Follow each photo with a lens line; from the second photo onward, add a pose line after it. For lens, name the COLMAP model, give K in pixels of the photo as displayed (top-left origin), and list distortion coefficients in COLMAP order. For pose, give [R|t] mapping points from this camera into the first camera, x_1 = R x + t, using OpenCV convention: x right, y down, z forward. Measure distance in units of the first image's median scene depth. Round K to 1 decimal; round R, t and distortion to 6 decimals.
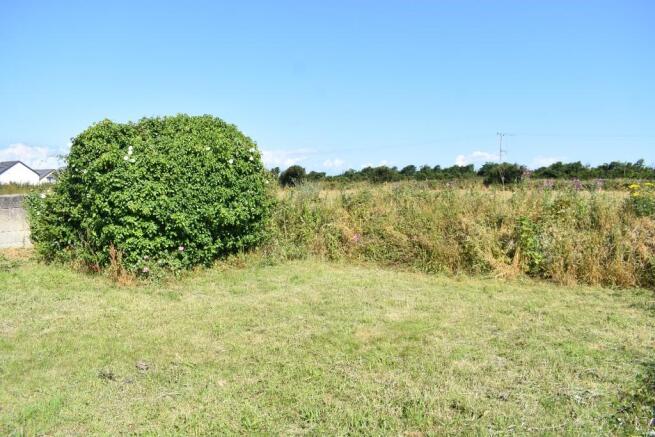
lens RADIAL K [[523.9, 0, 326.8], [0, 523.9, 216.3], [0, 0, 1]] dist [-0.015228, -0.001537]
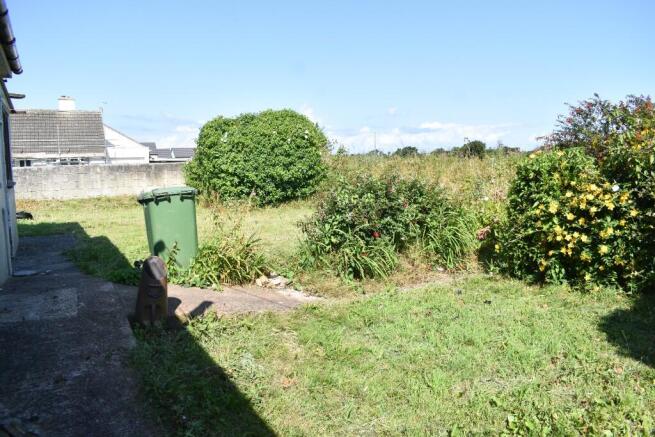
lens RADIAL K [[523.9, 0, 328.3], [0, 523.9, 219.6], [0, 0, 1]] dist [-0.015228, -0.001537]
pose [[0.932134, 0.031619, -0.360731, 0.525043], [-0.013528, 0.998526, 0.052567, 0.051777], [0.361862, -0.044120, 0.931187, -0.446067]]
